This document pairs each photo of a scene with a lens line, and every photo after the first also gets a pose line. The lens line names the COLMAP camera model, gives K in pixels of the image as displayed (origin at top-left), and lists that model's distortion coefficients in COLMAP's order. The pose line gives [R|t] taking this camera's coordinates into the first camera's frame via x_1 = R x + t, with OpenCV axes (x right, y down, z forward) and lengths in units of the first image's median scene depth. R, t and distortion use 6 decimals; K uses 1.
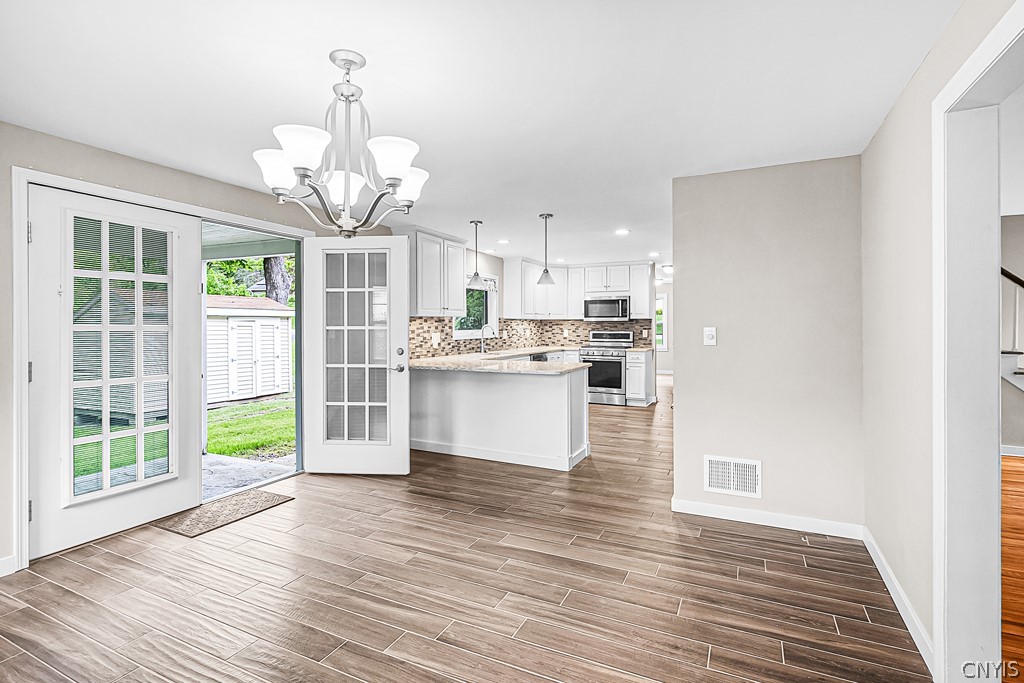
lens RADIAL K [[489.7, 0, 508.3], [0, 489.7, 328.5], [0, 0, 1]] dist [0.002991, -0.000241]
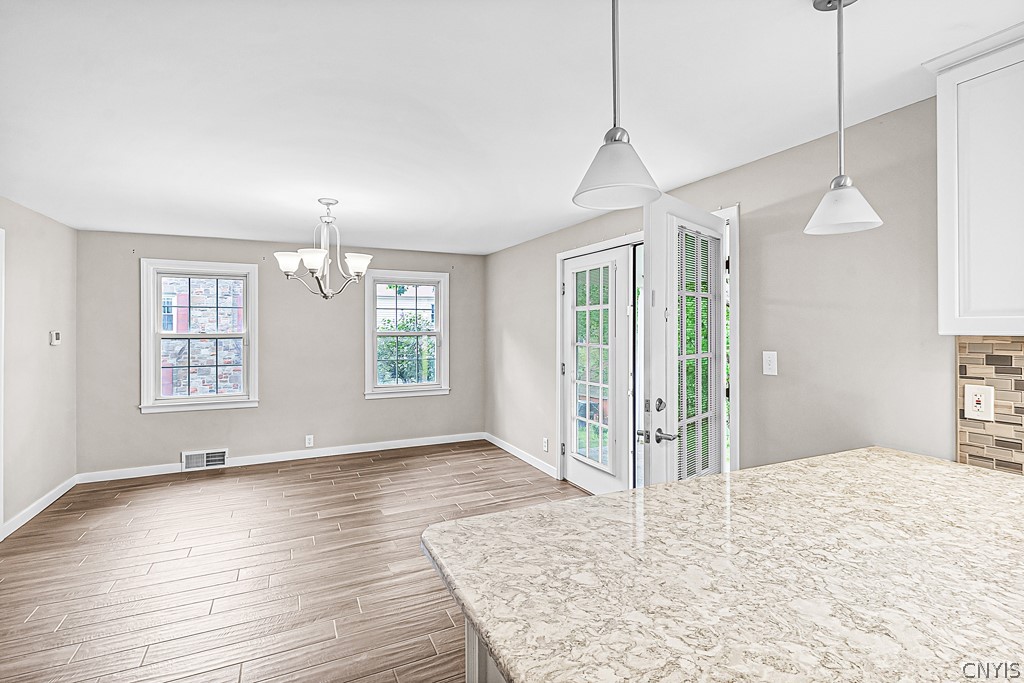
lens RADIAL K [[489.7, 0, 508.3], [0, 489.7, 328.5], [0, 0, 1]] dist [0.002991, -0.000241]
pose [[-0.632232, 0.001820, -0.774777, 0.219338], [-0.002508, 0.999987, 0.004395, -0.028065], [0.774775, 0.004722, -0.632219, 0.882403]]
